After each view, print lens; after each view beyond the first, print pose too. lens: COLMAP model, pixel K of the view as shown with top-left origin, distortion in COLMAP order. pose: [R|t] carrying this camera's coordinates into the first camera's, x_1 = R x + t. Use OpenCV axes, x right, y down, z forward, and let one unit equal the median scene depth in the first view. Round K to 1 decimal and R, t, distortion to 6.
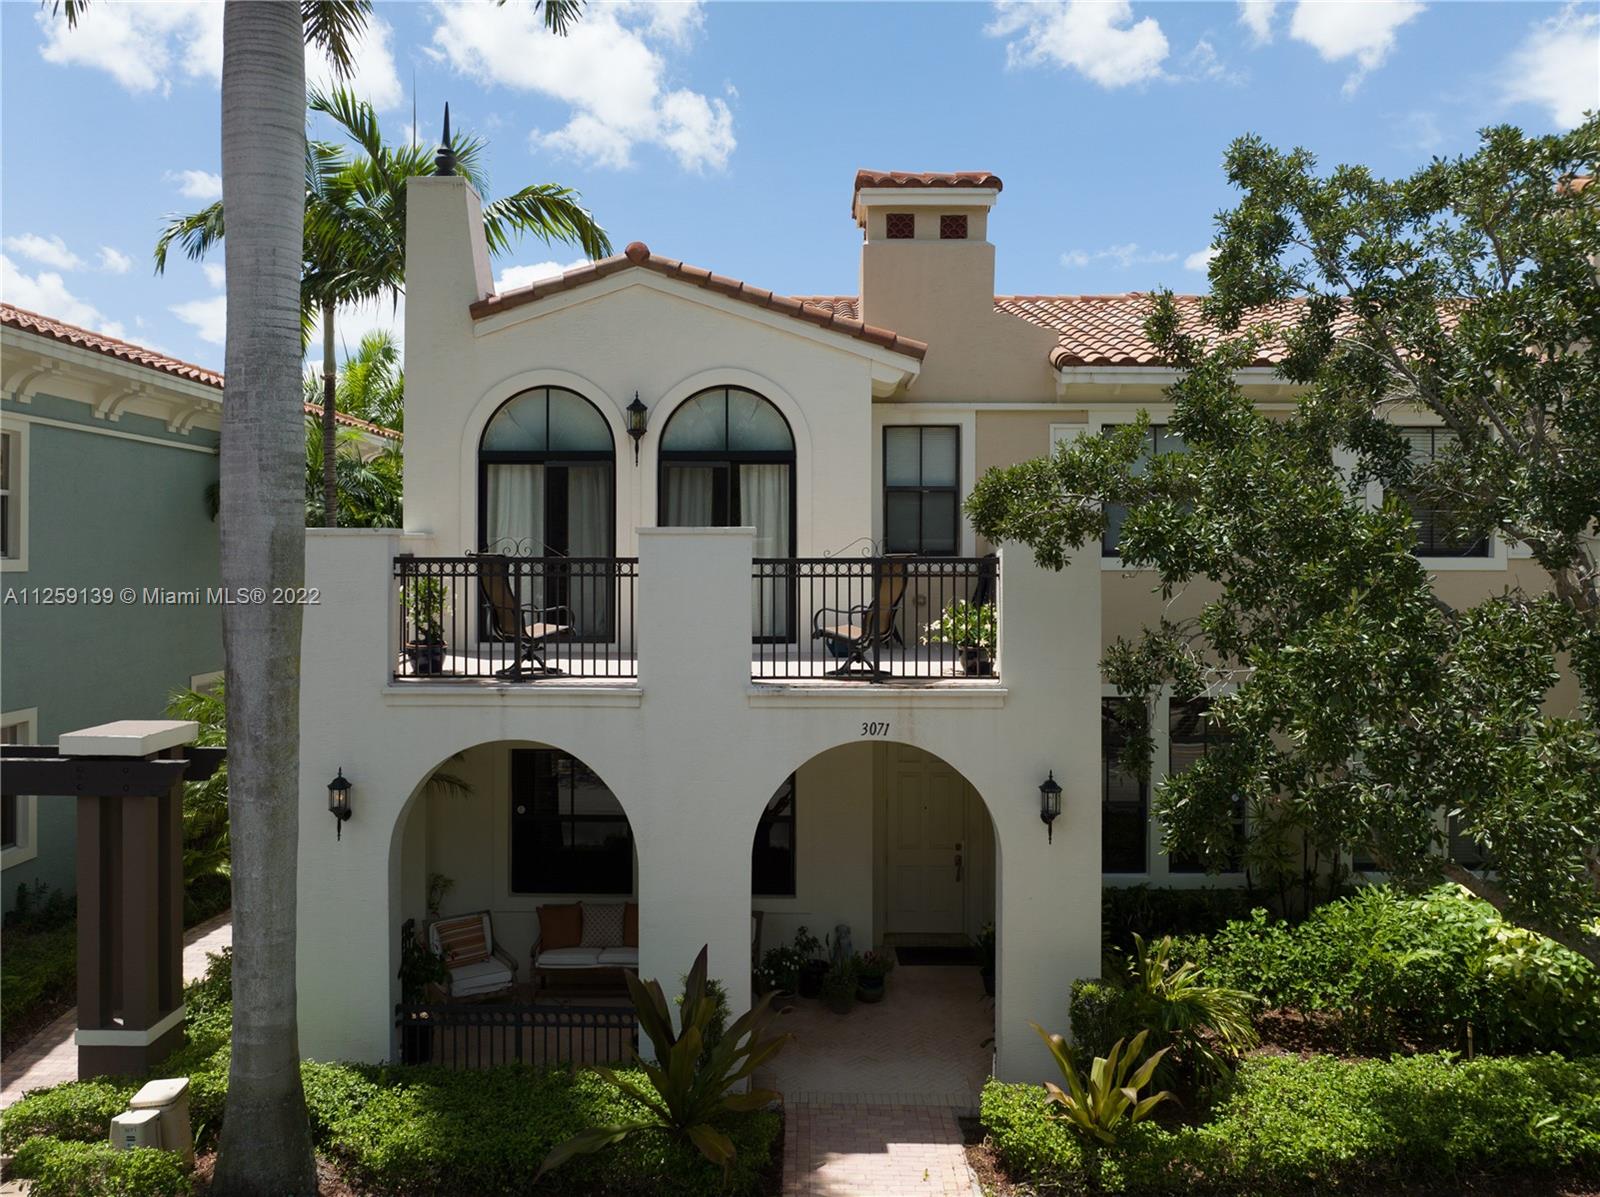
lens RADIAL K [[1244.6, 0, 800.0], [0, 1244.6, 598.5], [0, 0, 1]] dist [-0.034999, -0.006492]
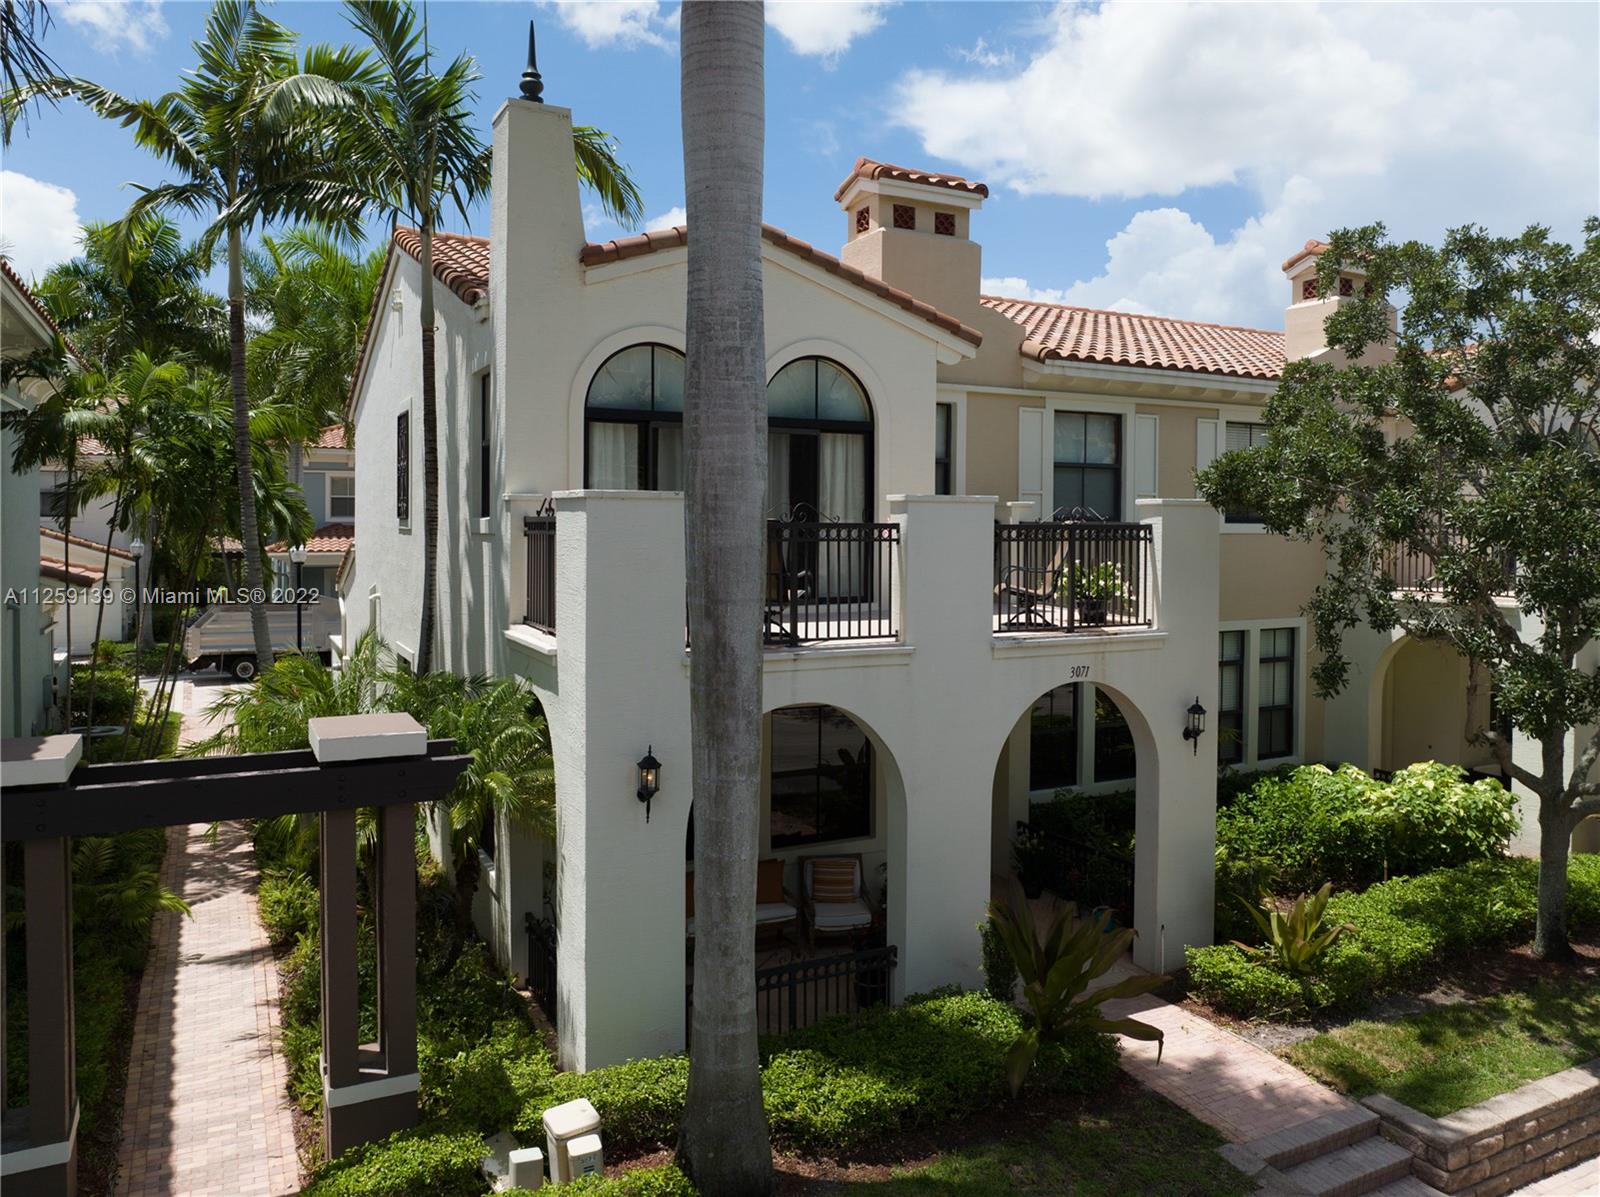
lens RADIAL K [[1244.6, 0, 800.0], [0, 1244.6, 598.5], [0, 0, 1]] dist [-0.034999, -0.006492]
pose [[0.864930, -0.027231, 0.501153, -0.693580], [0.010605, 0.999296, 0.035995, -0.007391], [-0.501780, -0.025819, 0.864610, 0.119809]]
